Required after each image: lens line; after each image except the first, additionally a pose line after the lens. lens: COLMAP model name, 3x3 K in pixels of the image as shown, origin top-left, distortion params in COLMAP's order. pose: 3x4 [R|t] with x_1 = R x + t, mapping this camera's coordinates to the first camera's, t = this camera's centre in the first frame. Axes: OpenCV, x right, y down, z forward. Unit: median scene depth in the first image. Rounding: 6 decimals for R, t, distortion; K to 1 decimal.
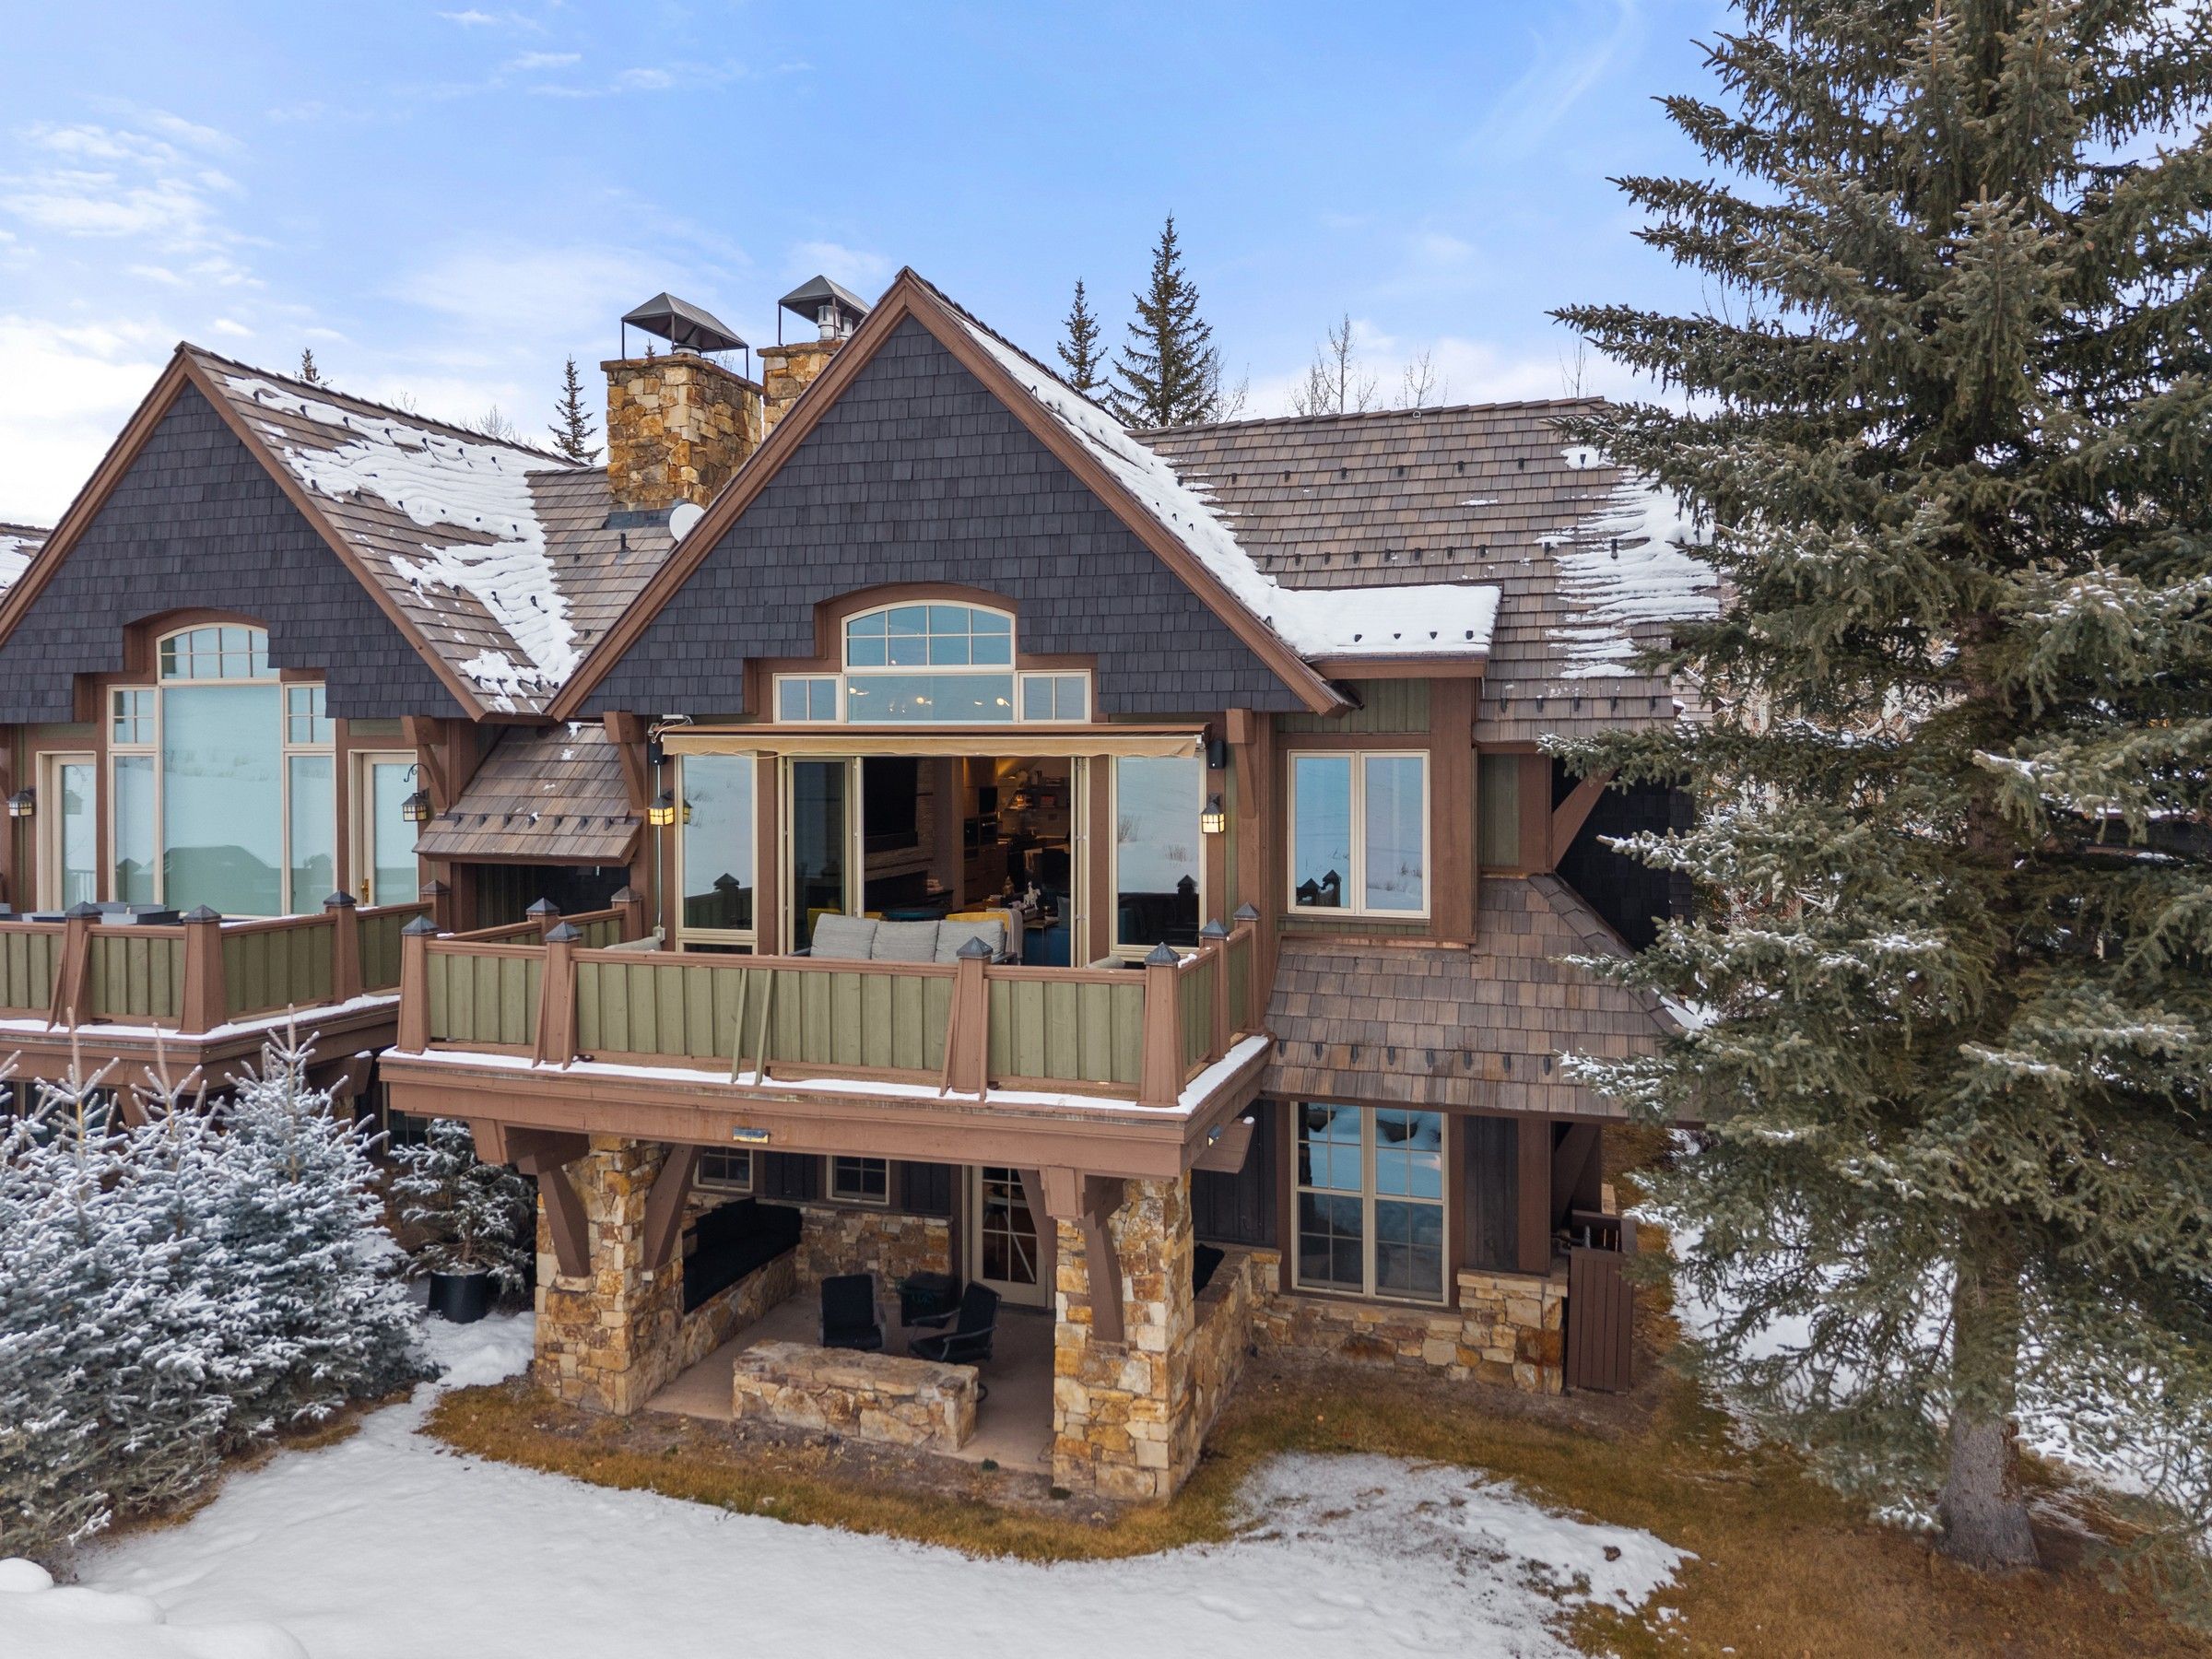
lens RADIAL K [[1544.8, 0, 1096.4], [0, 1544.8, 781.3], [0, 0, 1]] dist [0.026924, -0.011833]
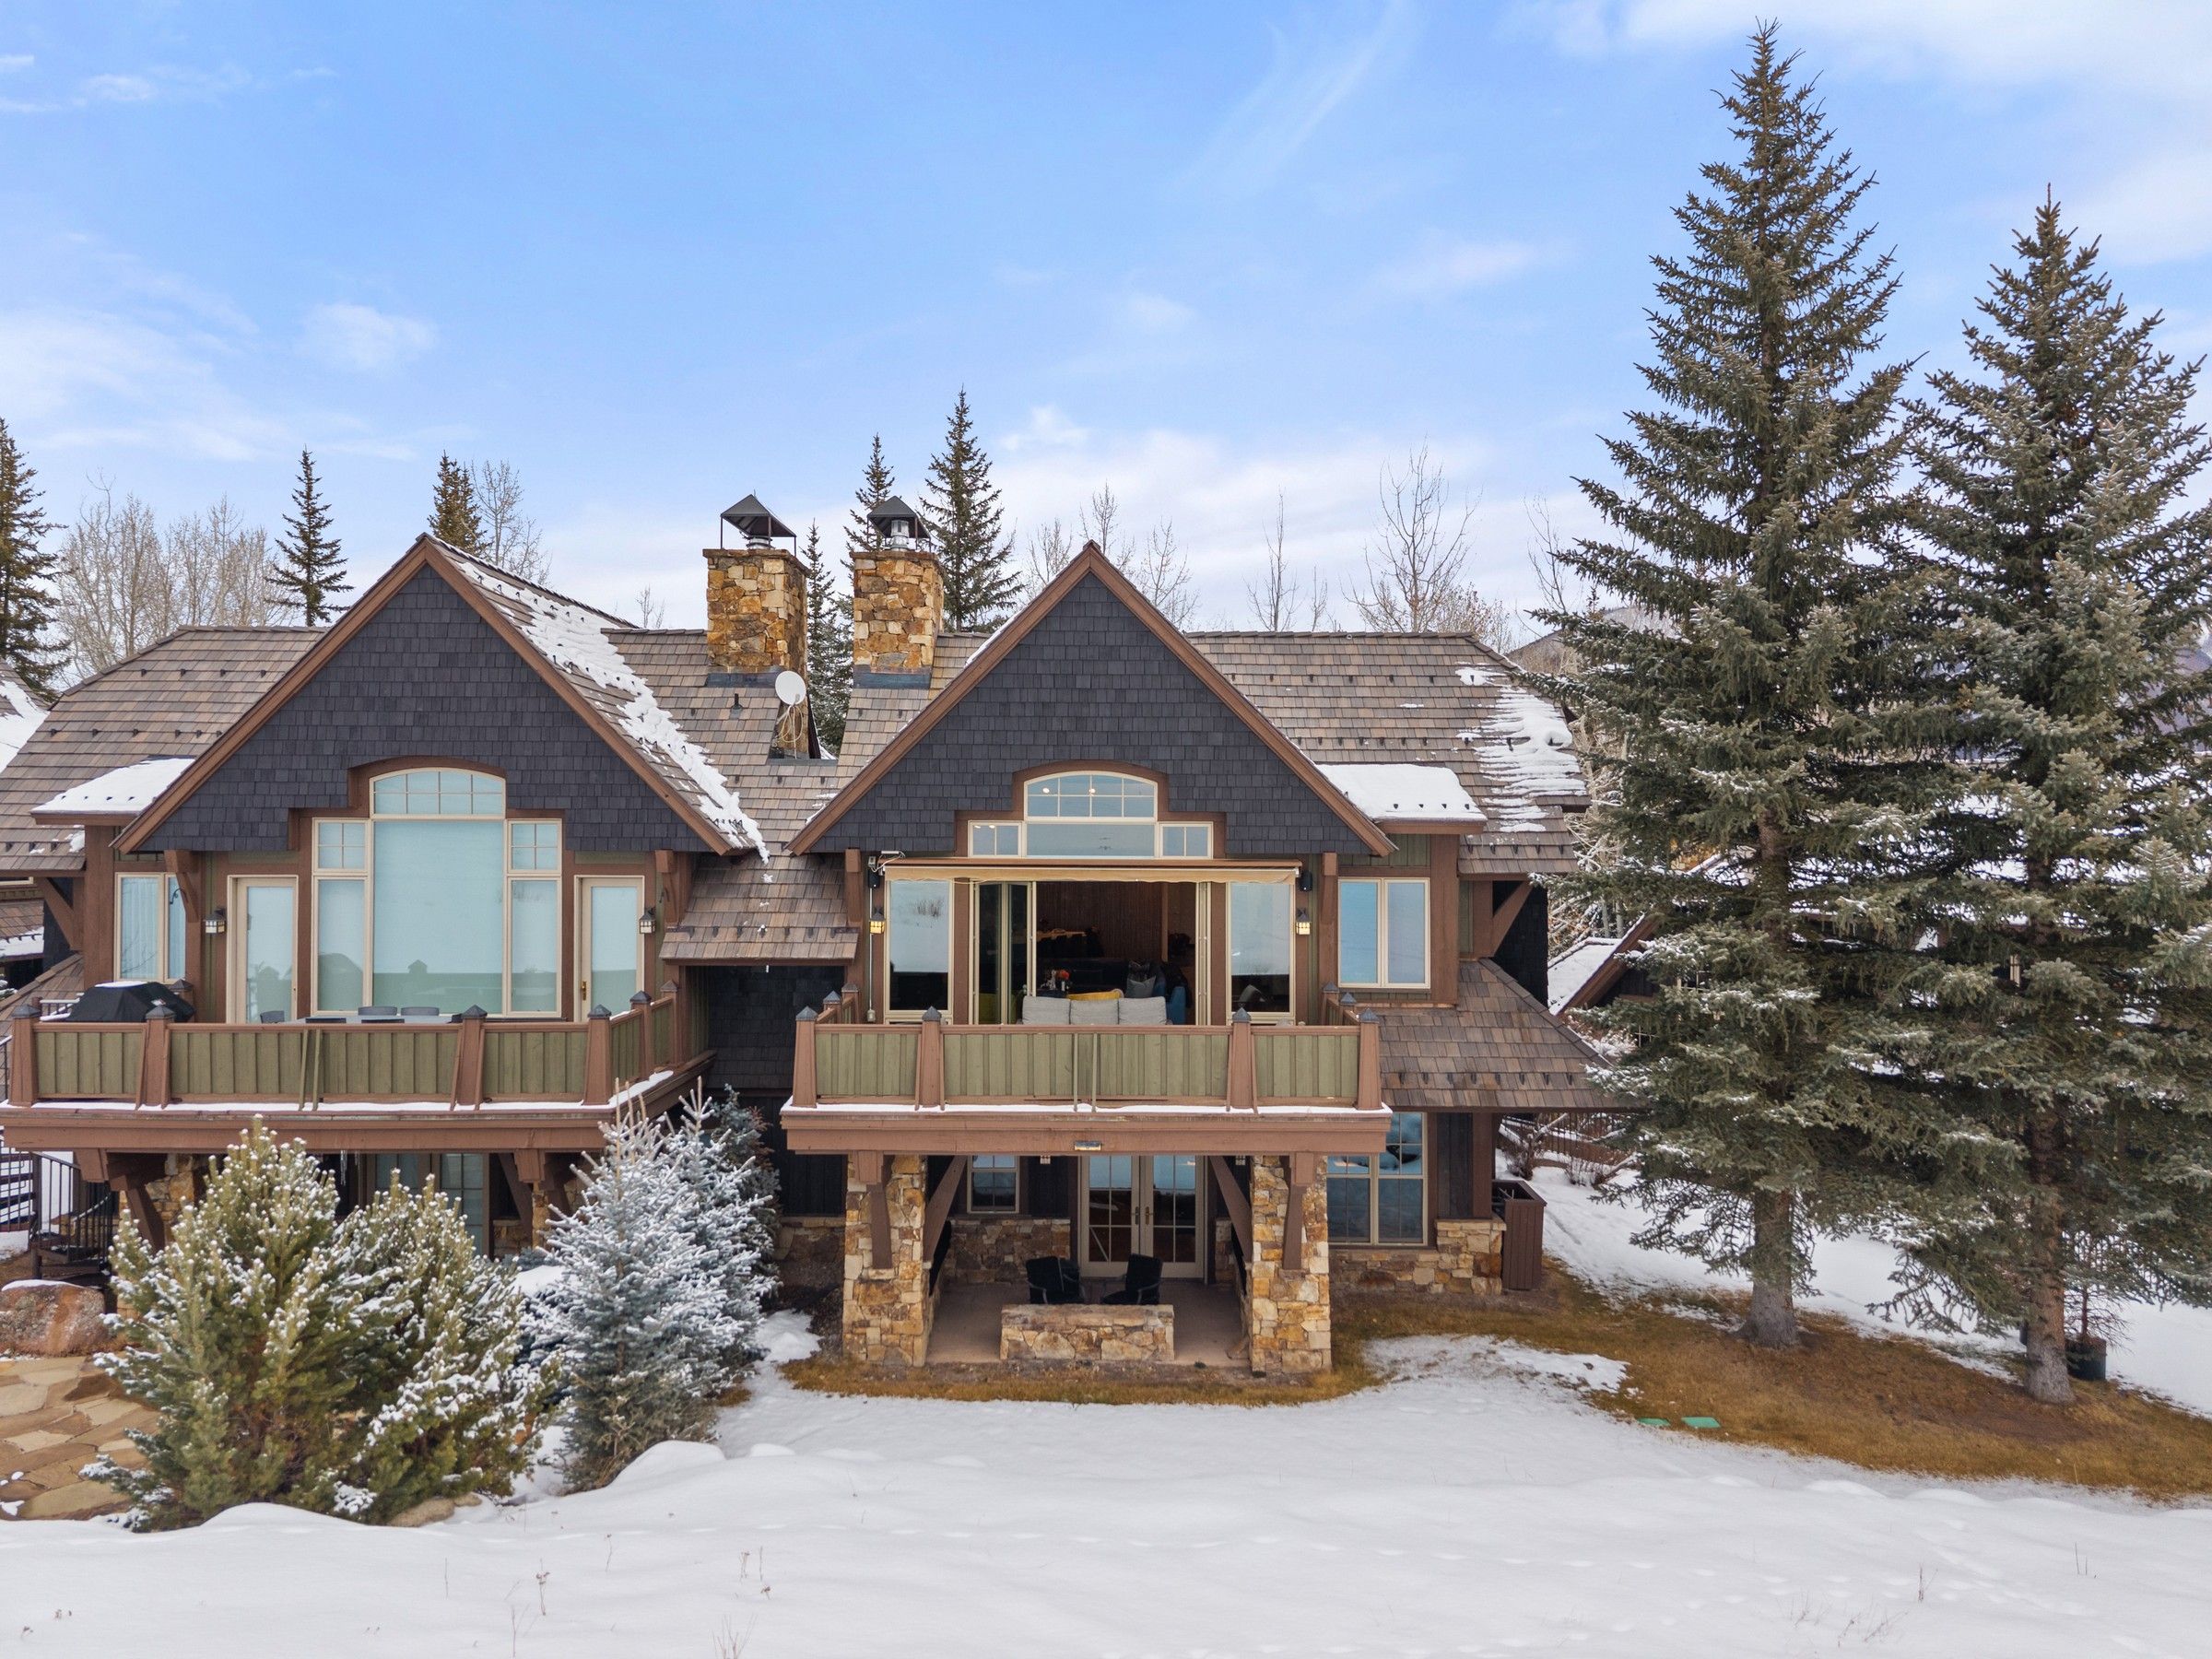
lens RADIAL K [[1544.8, 0, 1107.5], [0, 1544.8, 821.7], [0, 0, 1]] dist [0.026924, -0.011833]
pose [[0.949485, 0.005857, 0.313758, -0.552161], [0.000543, 0.999794, -0.020307, -0.044085], [-0.313812, 0.019451, 0.949286, -0.346764]]
